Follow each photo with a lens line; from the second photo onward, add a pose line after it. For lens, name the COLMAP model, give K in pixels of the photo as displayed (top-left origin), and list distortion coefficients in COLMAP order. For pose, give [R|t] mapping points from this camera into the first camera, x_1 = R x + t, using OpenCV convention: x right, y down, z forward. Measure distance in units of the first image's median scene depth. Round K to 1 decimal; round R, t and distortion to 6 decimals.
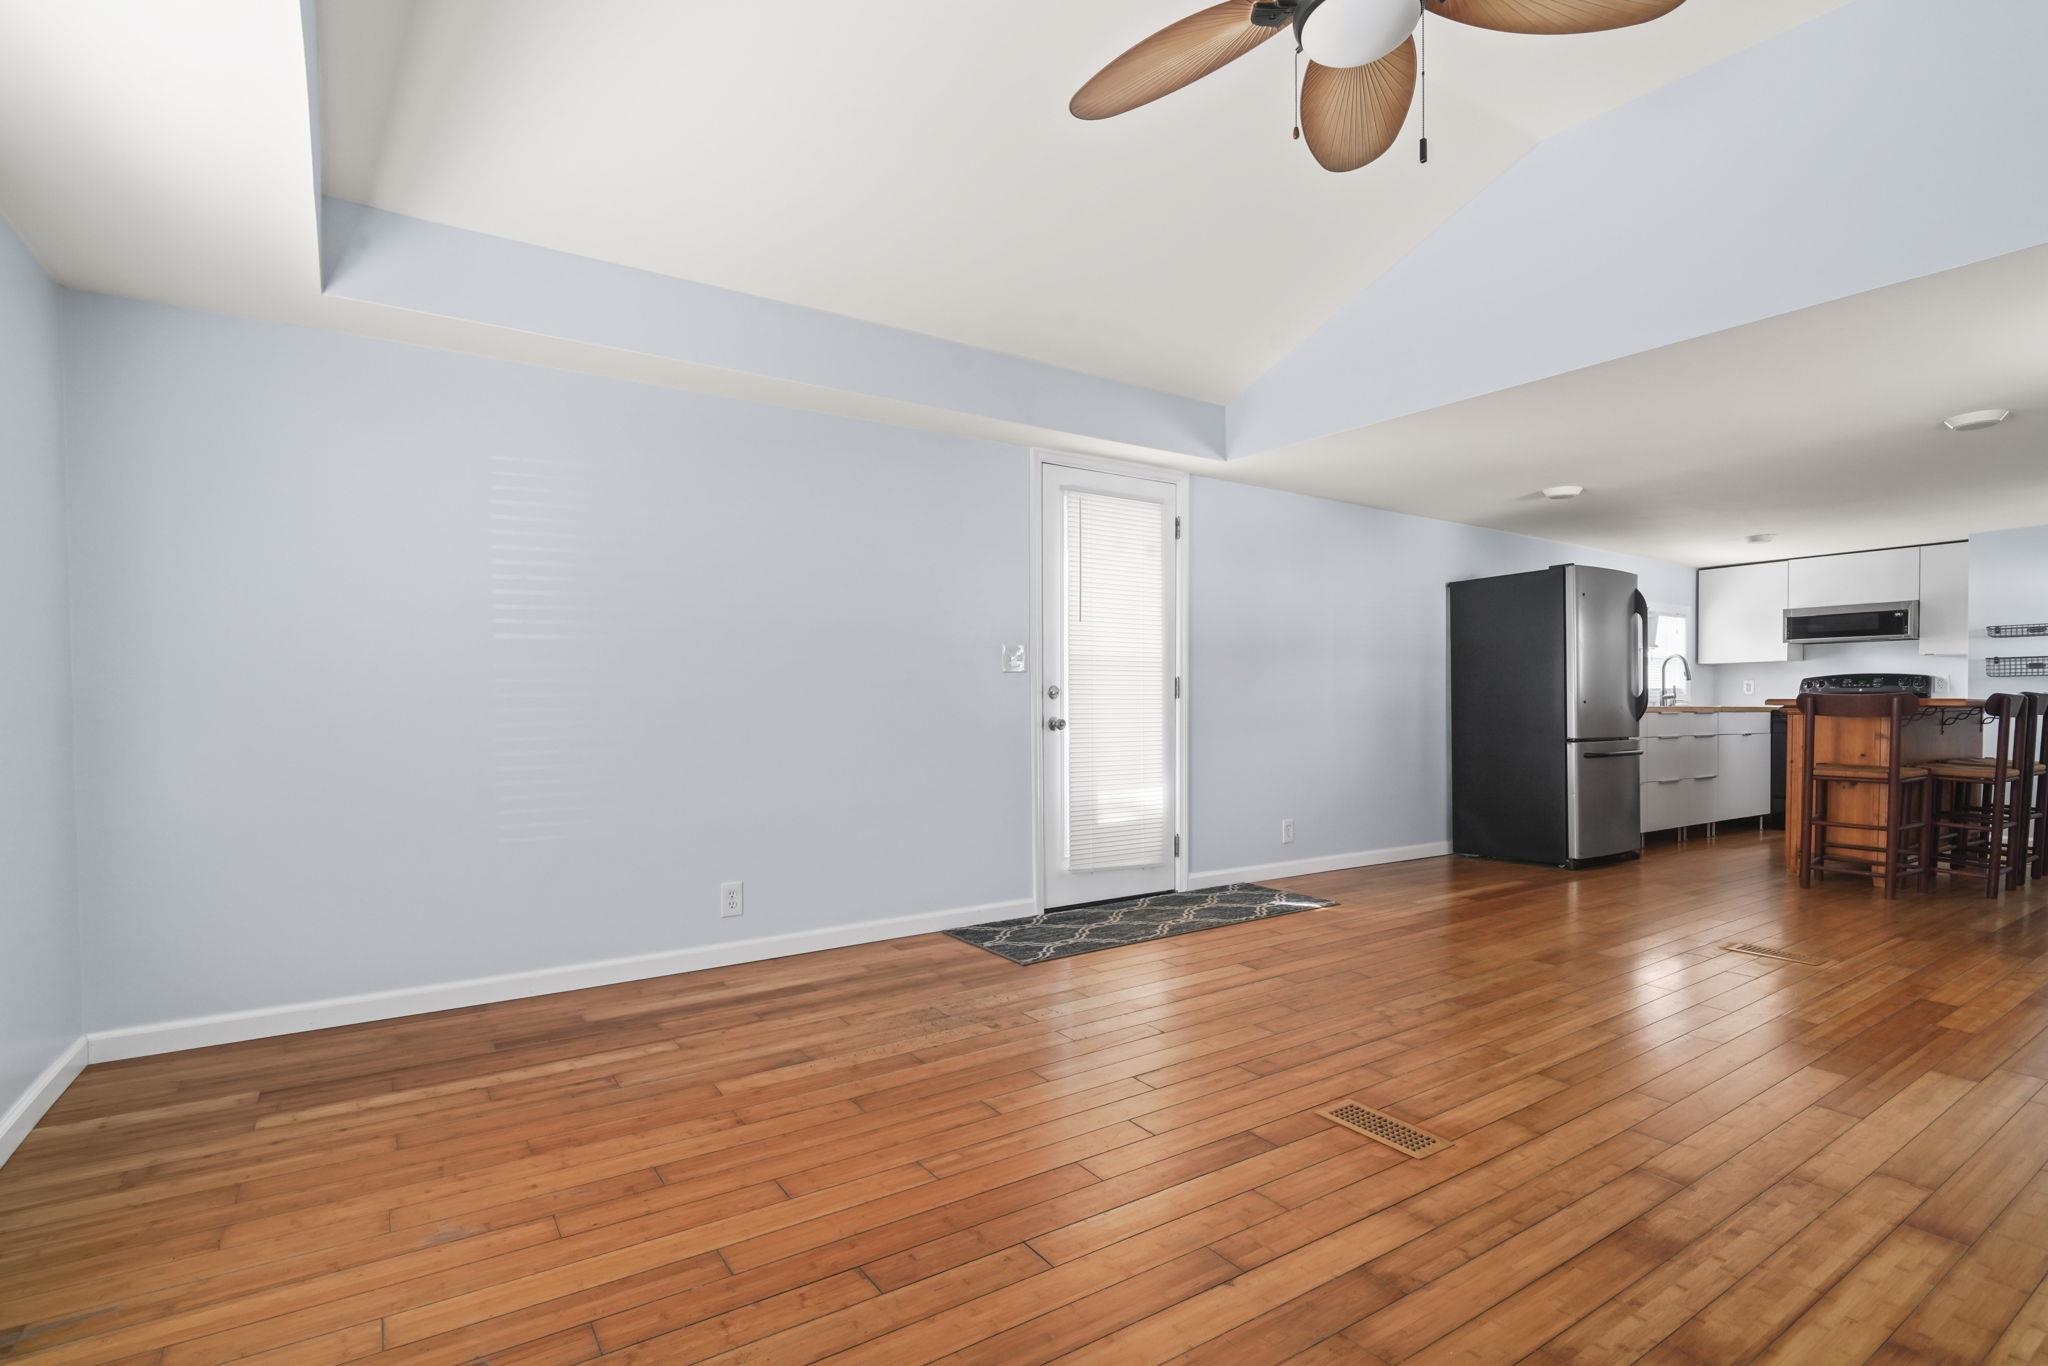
lens RADIAL K [[954.9, 0, 1024.7], [0, 954.9, 729.8], [0, 0, 1]] dist [-0.002375, -0.003079]
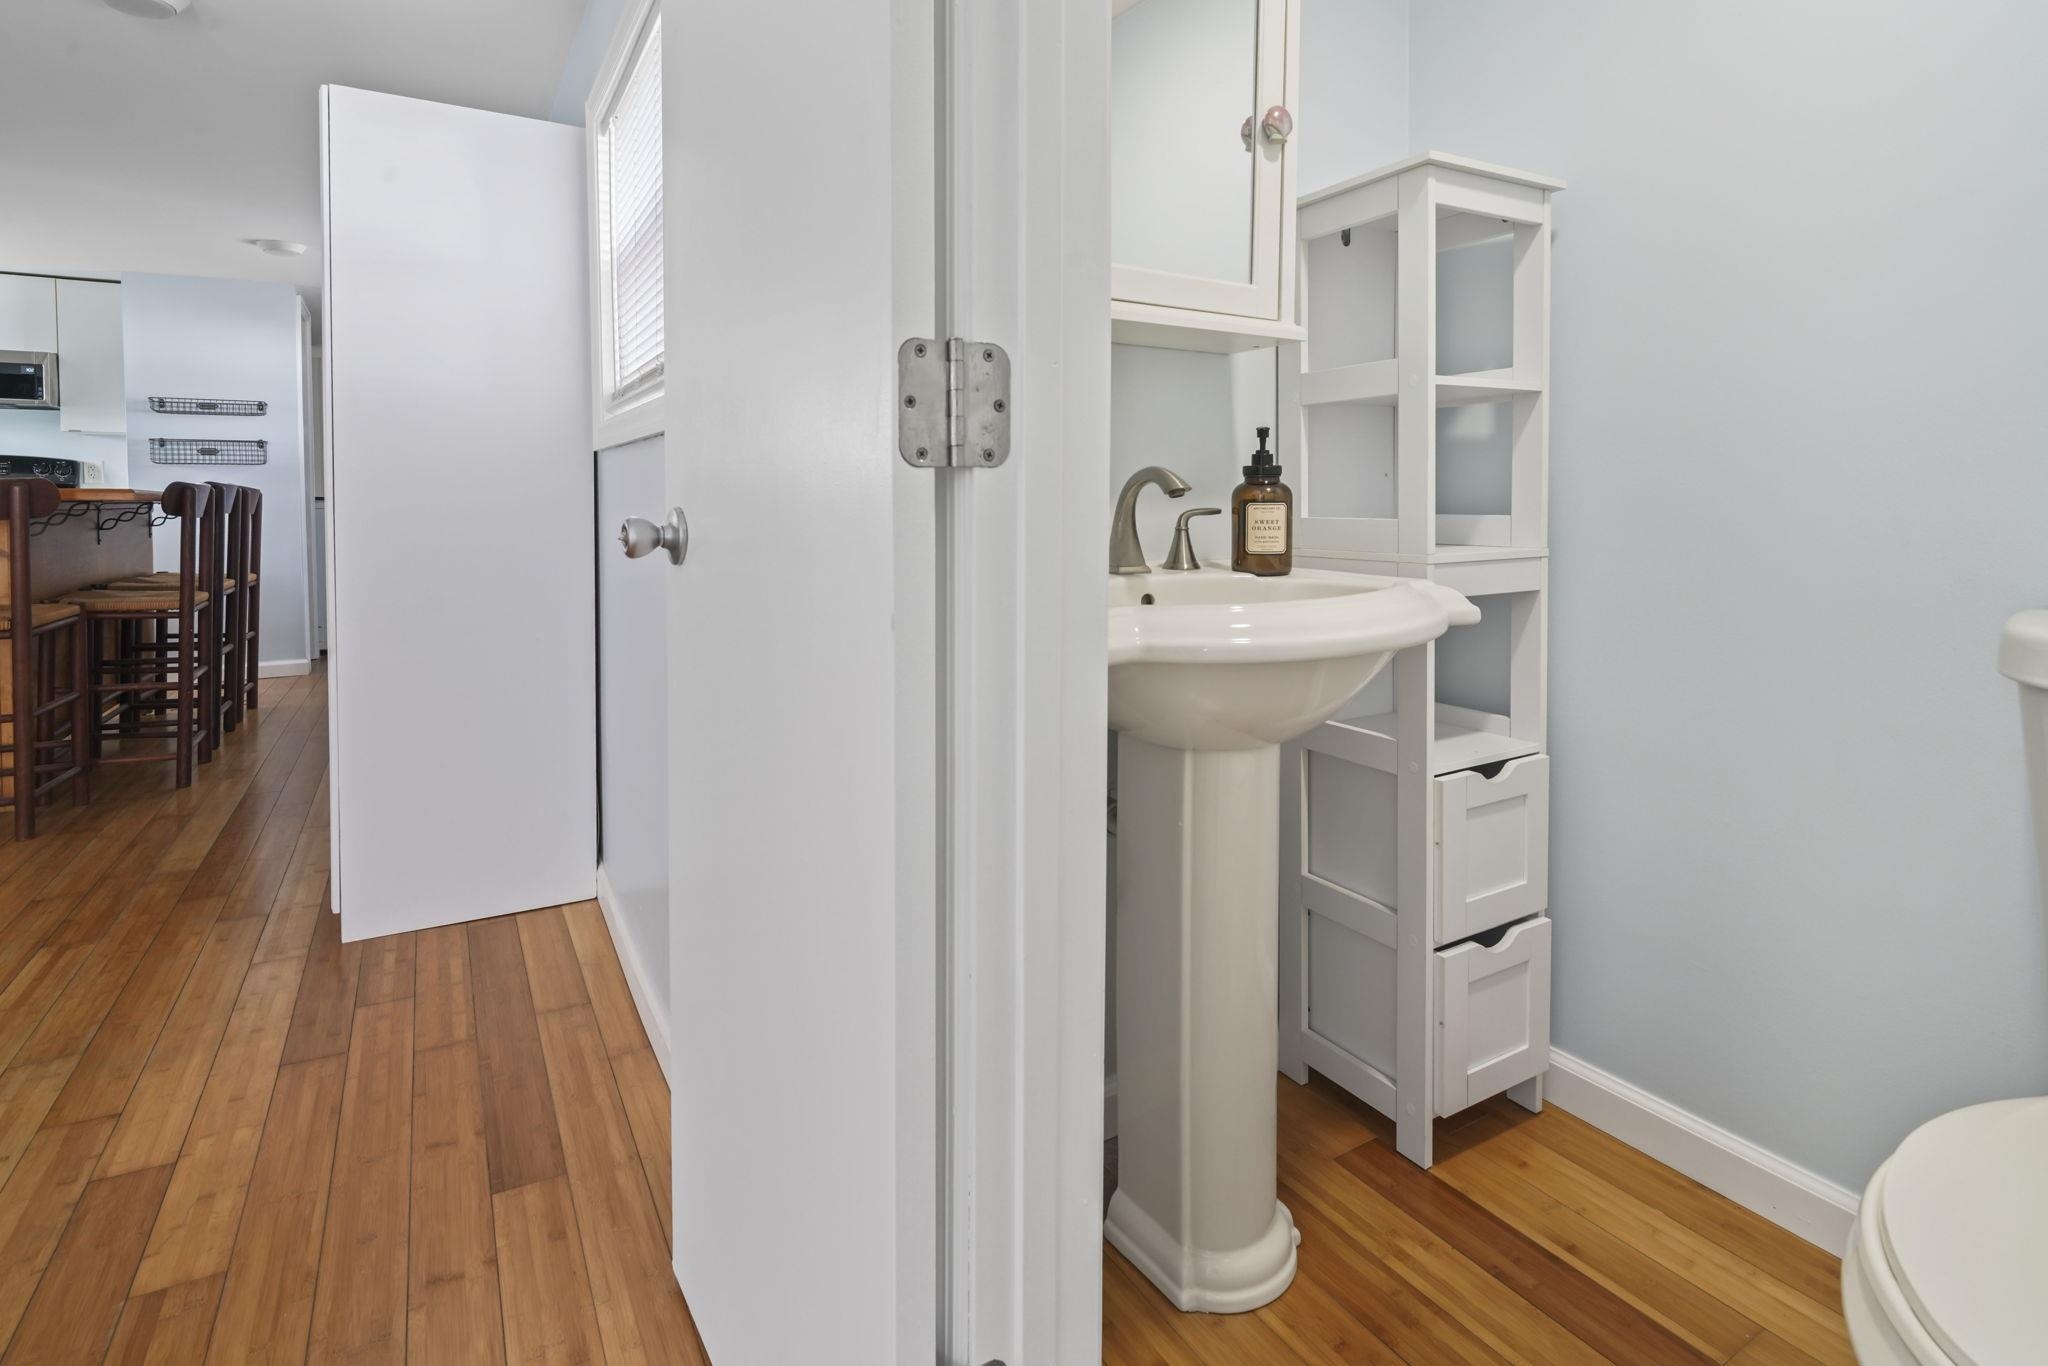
lens RADIAL K [[993.9, 0, 1000.4], [0, 993.9, 530.4], [0, 0, 1]] dist [-0.005640, -0.001783]
pose [[0.060439, -0.026396, 0.997823, 0.328463], [0.024680, 0.999384, 0.024942, -0.006377], [-0.997867, 0.023119, 0.061053, 0.342796]]
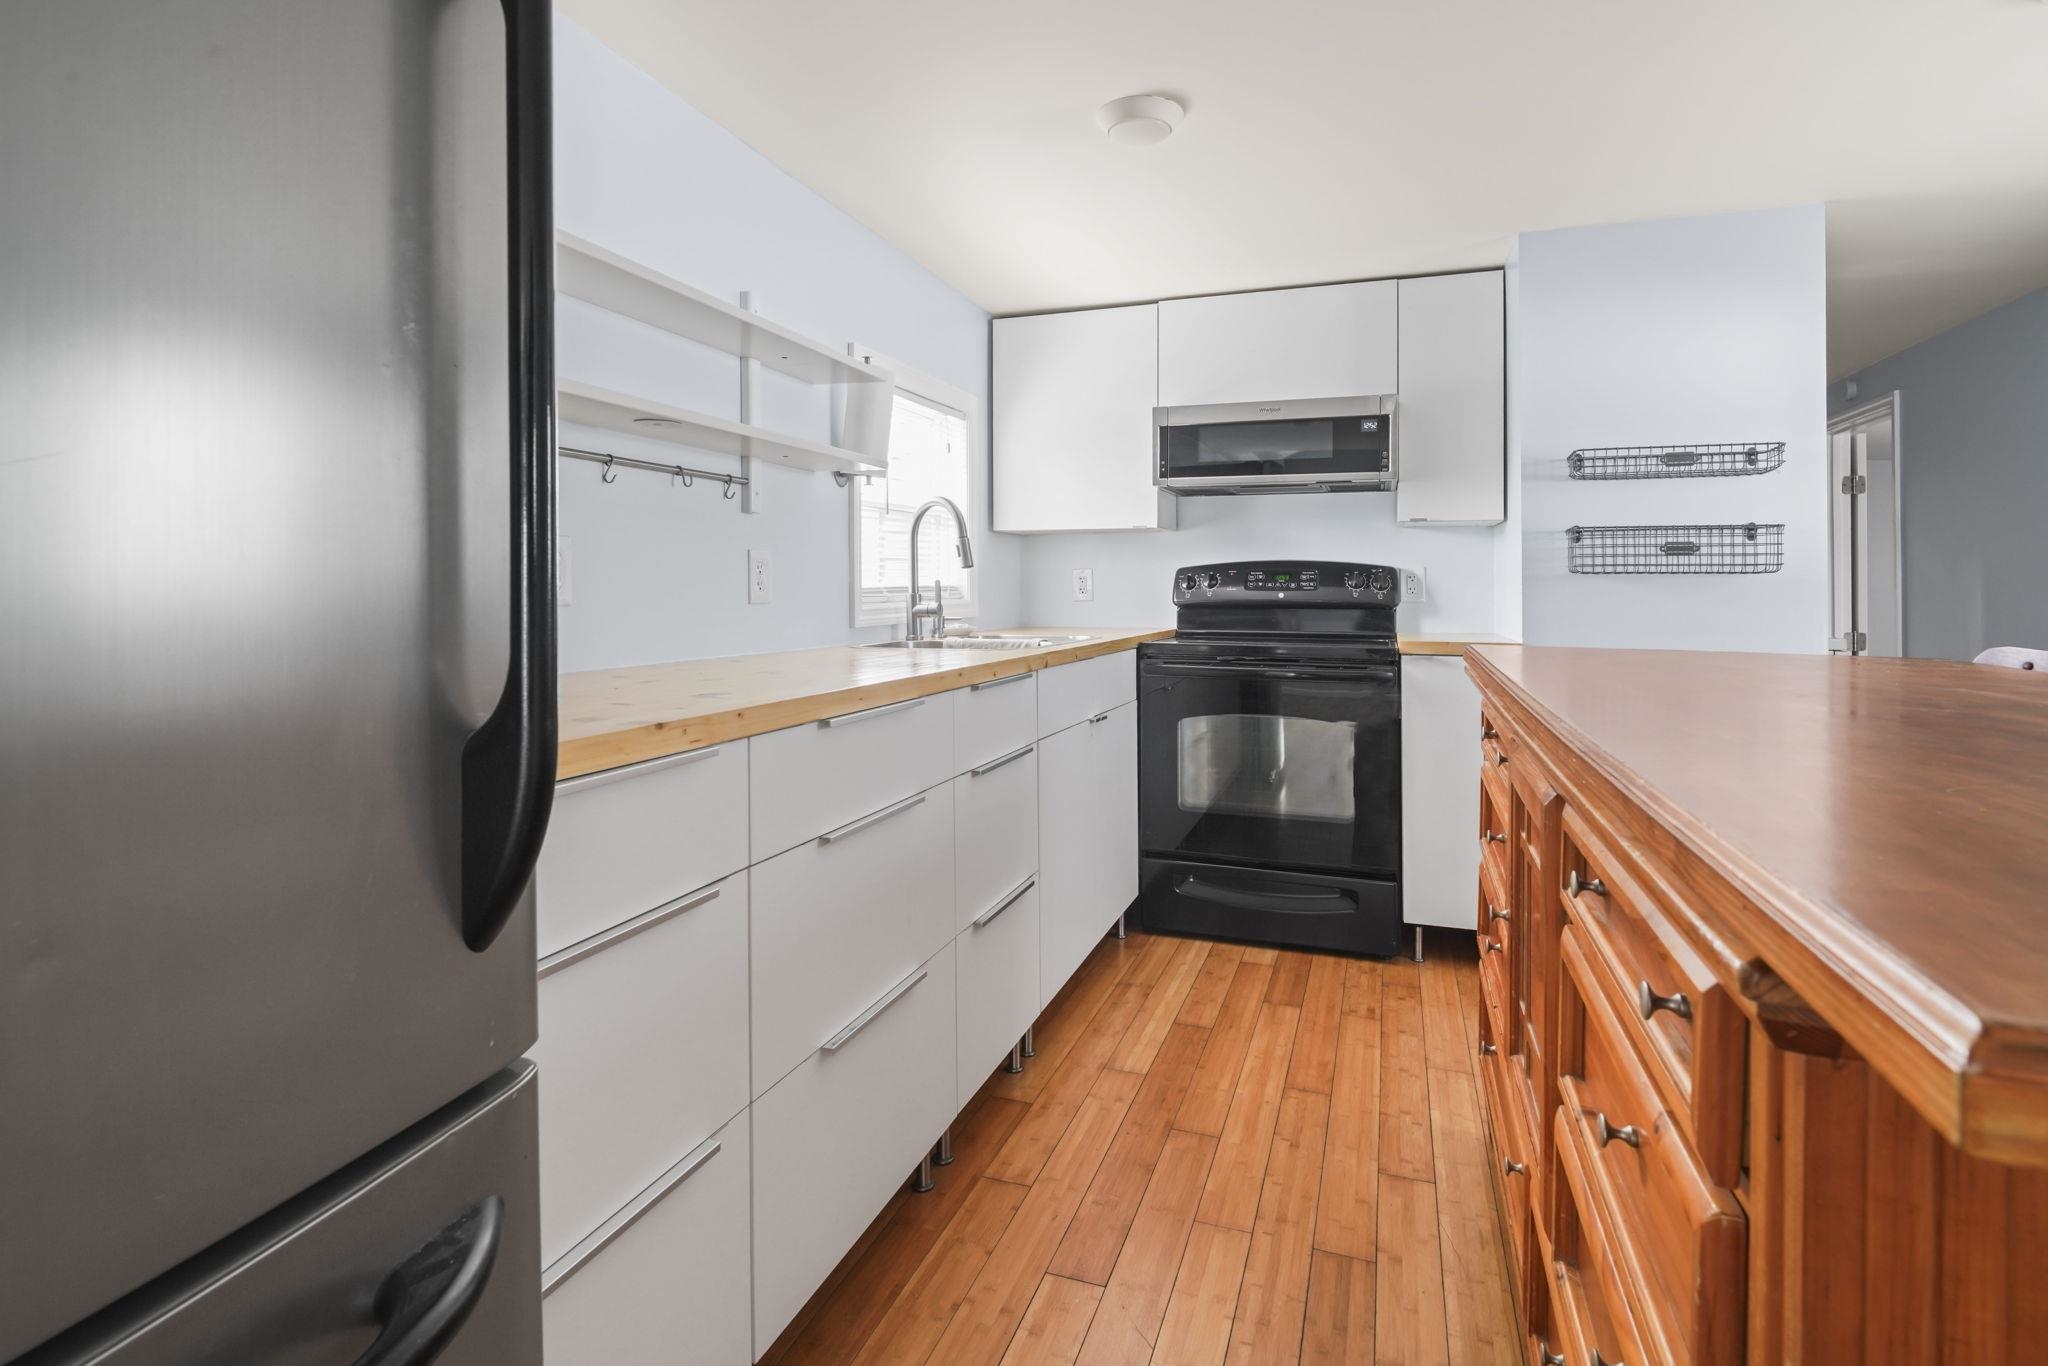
lens RADIAL K [[954.9, 0, 1038.2], [0, 954.9, 584.1], [0, 0, 1]] dist [-0.002375, -0.003079]
pose [[0.793346, 0.007318, 0.608726, 0.728505], [0.007930, 0.999719, -0.022353, -0.055070], [-0.608719, 0.022561, 0.793065, 1.020733]]
